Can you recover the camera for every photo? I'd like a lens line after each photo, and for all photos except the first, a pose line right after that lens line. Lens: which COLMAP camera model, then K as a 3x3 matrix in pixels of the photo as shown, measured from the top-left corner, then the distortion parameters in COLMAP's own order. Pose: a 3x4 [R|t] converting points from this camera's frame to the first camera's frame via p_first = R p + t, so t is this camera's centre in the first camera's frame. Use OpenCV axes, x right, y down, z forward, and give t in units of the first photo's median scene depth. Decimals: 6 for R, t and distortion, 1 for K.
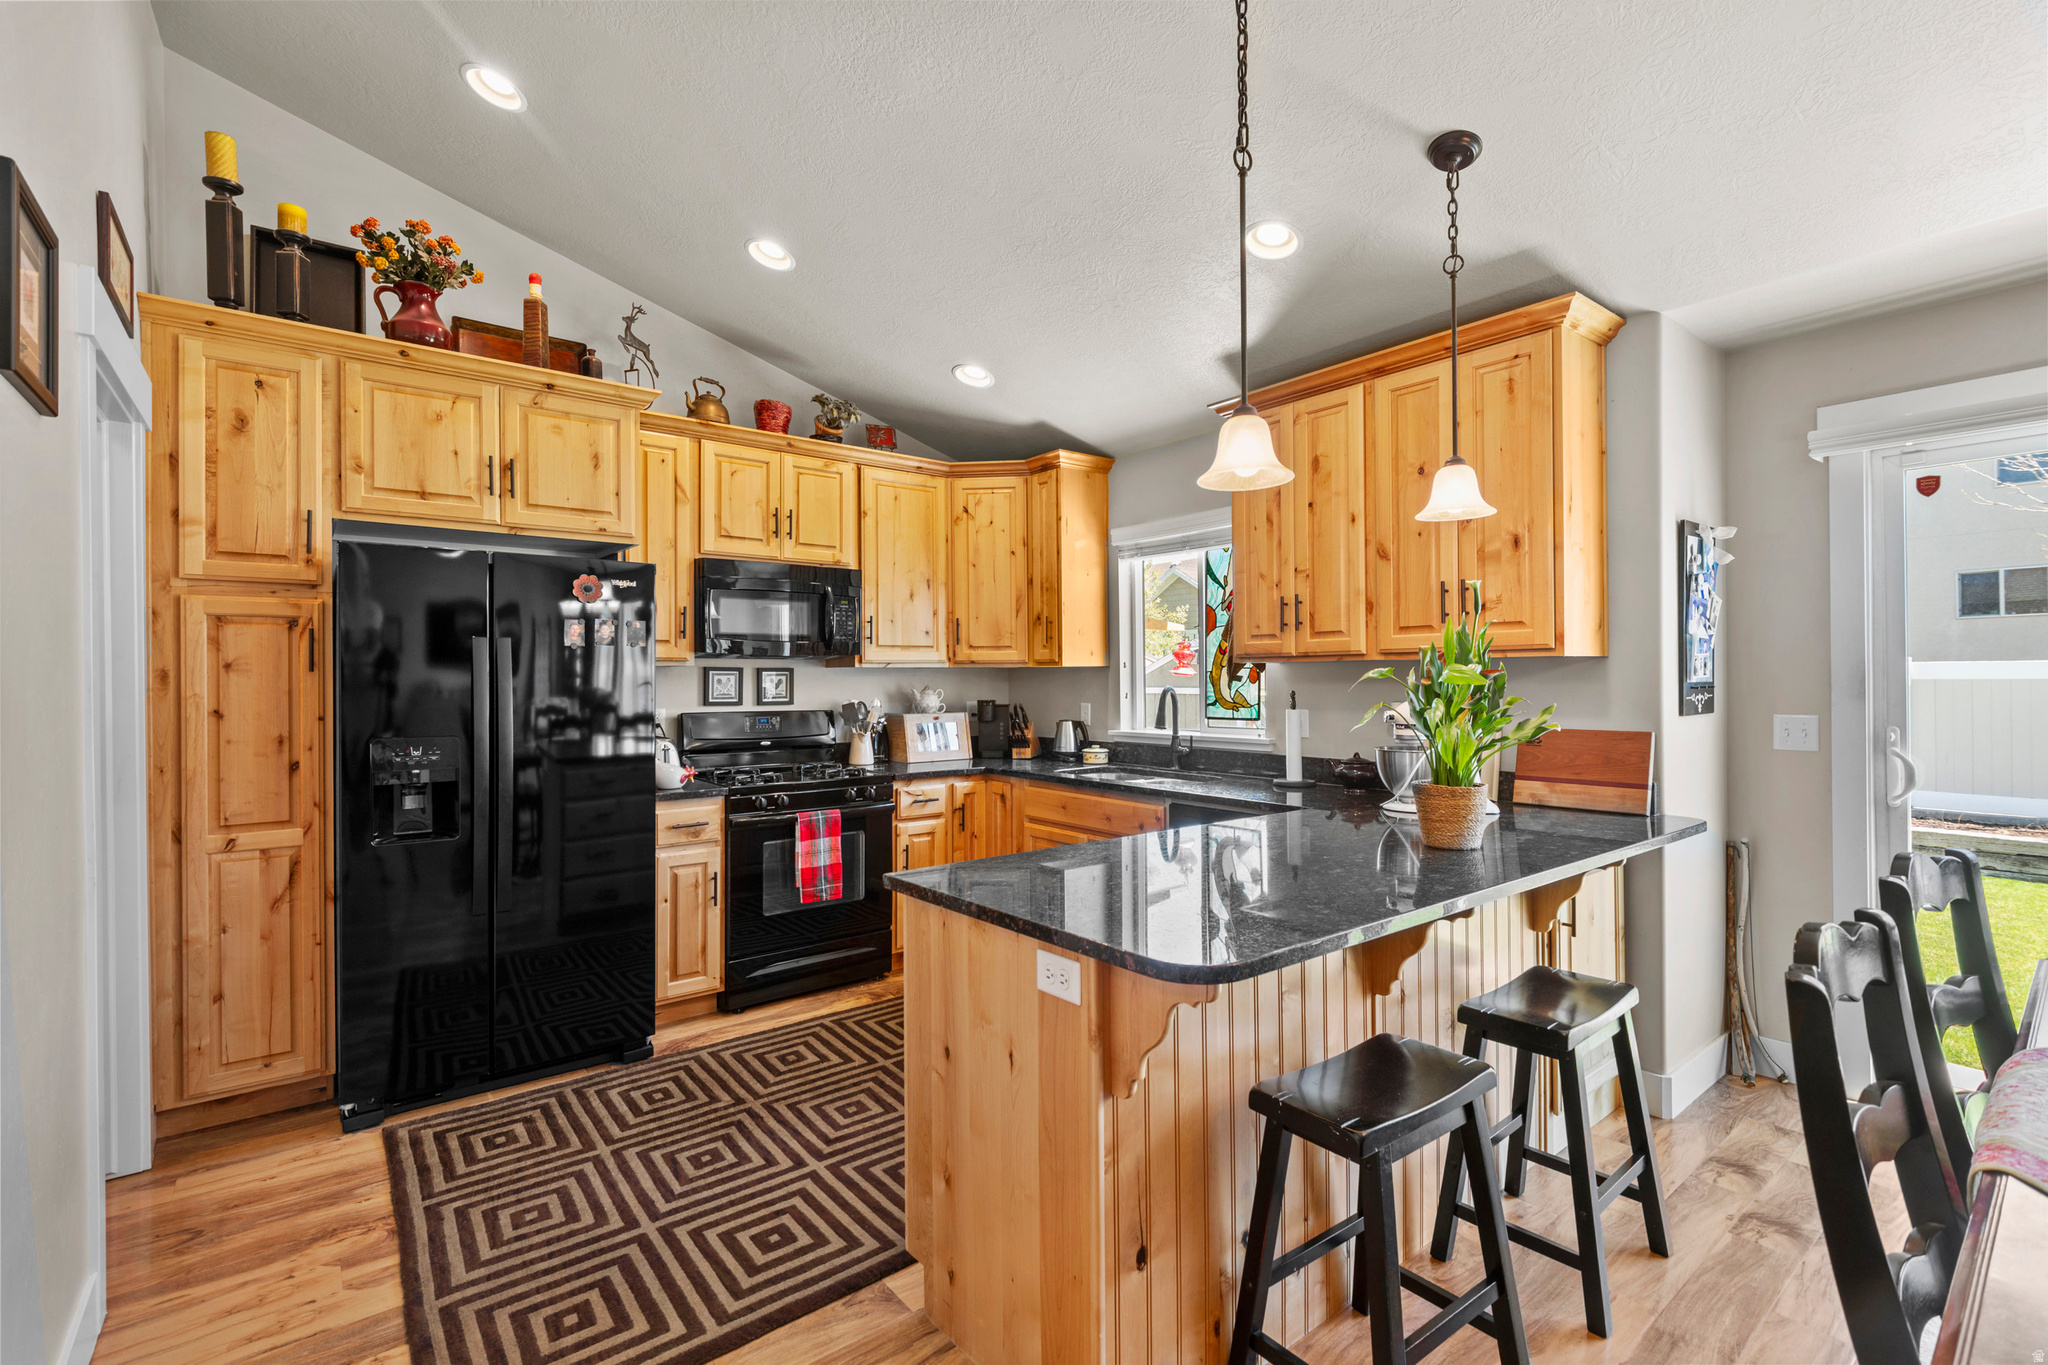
lens RADIAL K [[922.2, 0, 1015.1], [0, 922.2, 681.5], [0, 0, 1]] dist [0.003075, -0.001170]
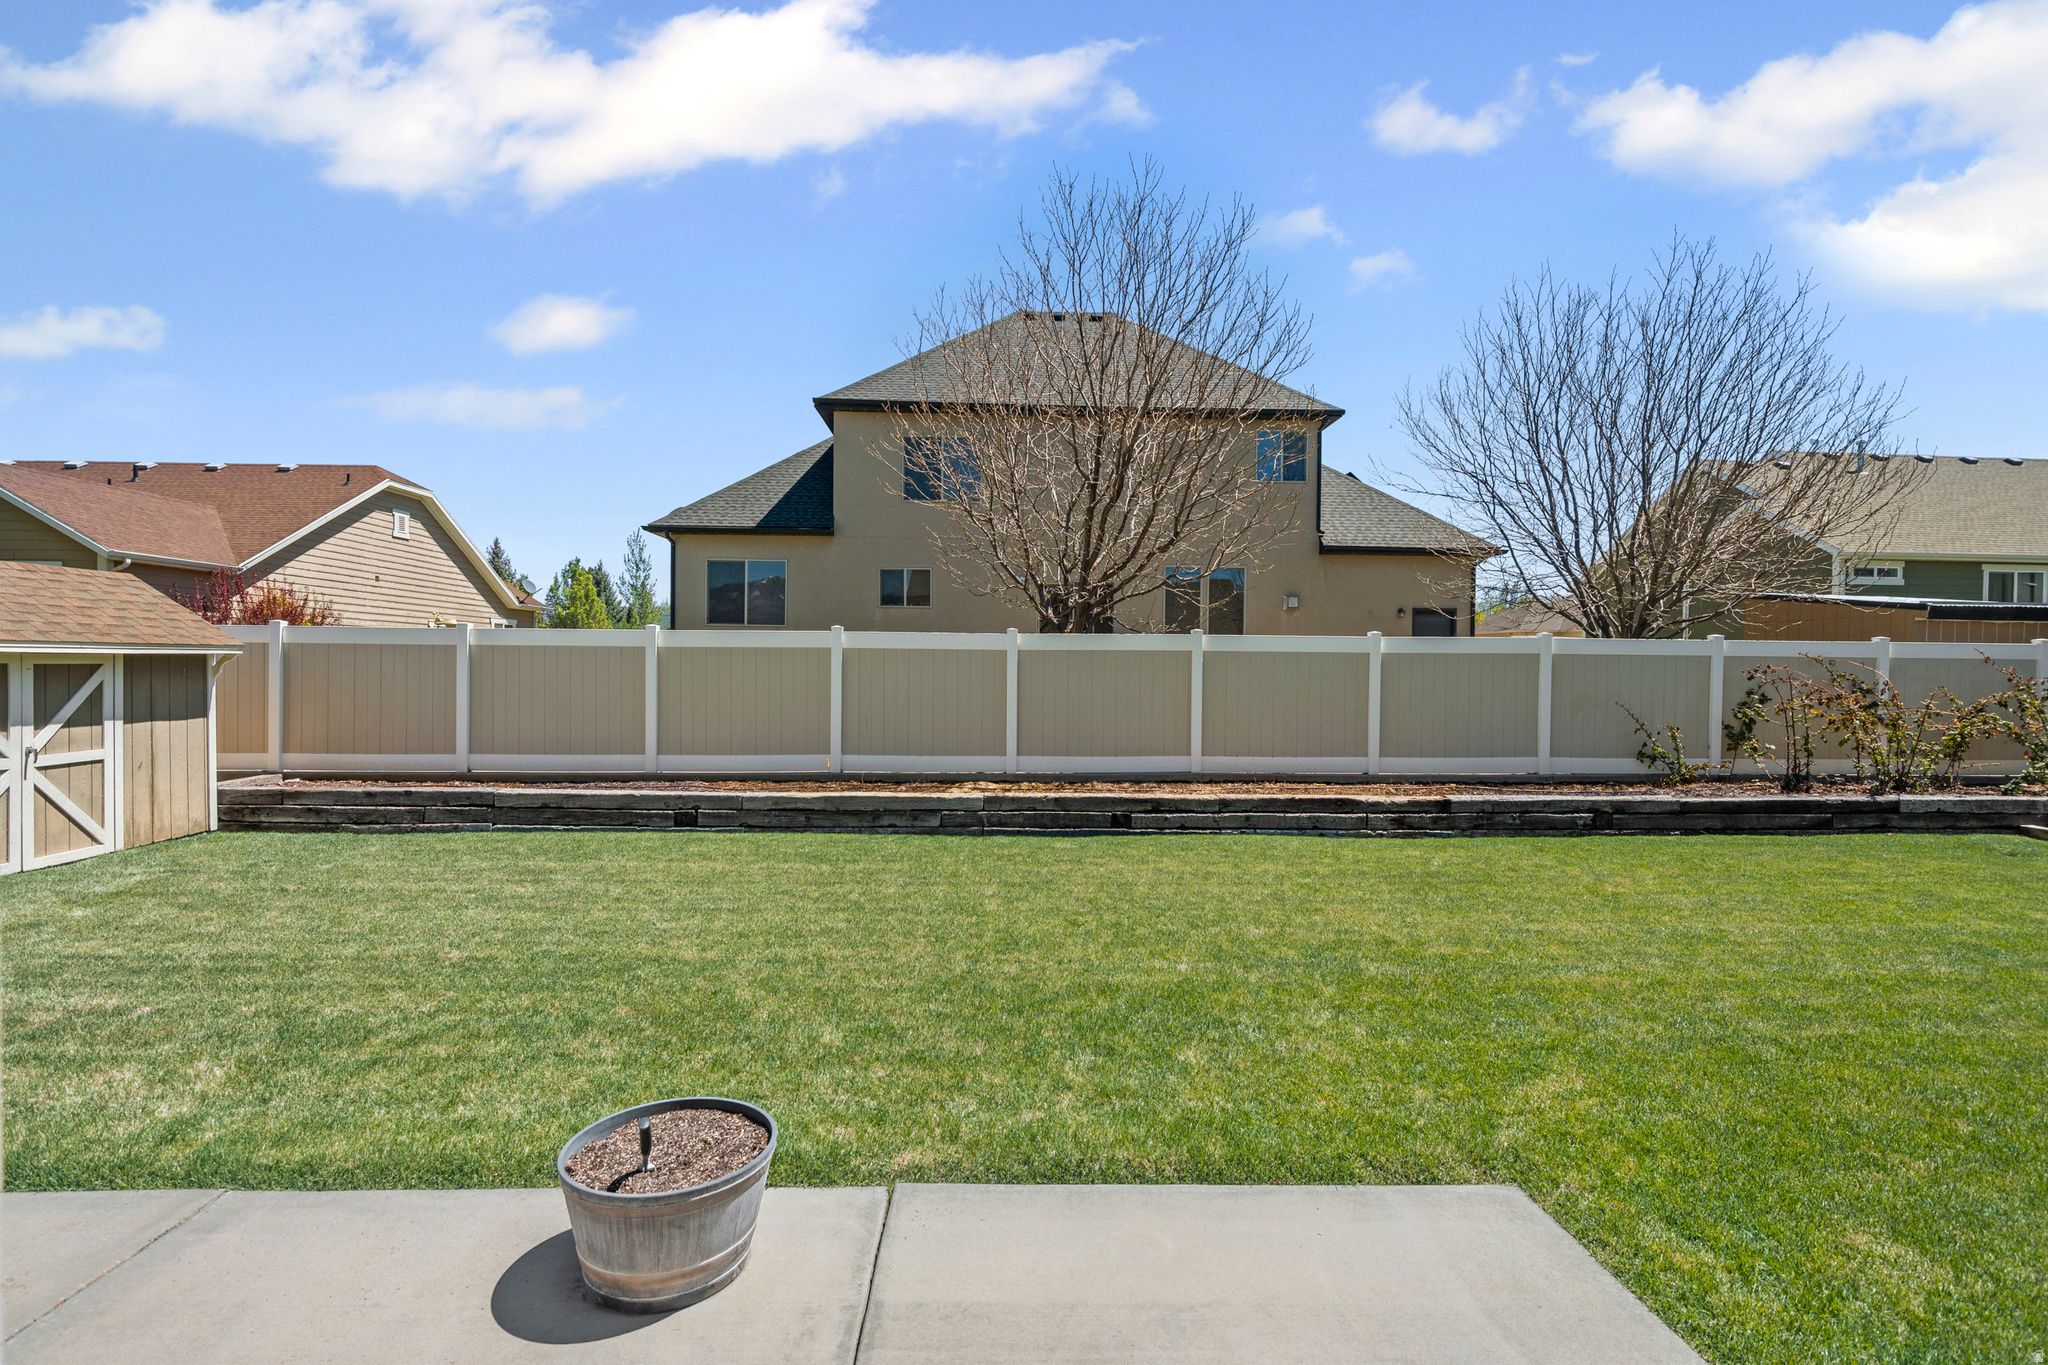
lens RADIAL K [[922.2, 0, 1019.9], [0, 922.2, 684.3], [0, 0, 1]] dist [0.003075, -0.001170]
pose [[0.588637, -0.004891, 0.808383, 0.725190], [-0.011715, 0.999825, 0.014580, 0.060537], [-0.808313, -0.018053, 0.588477, 0.664236]]
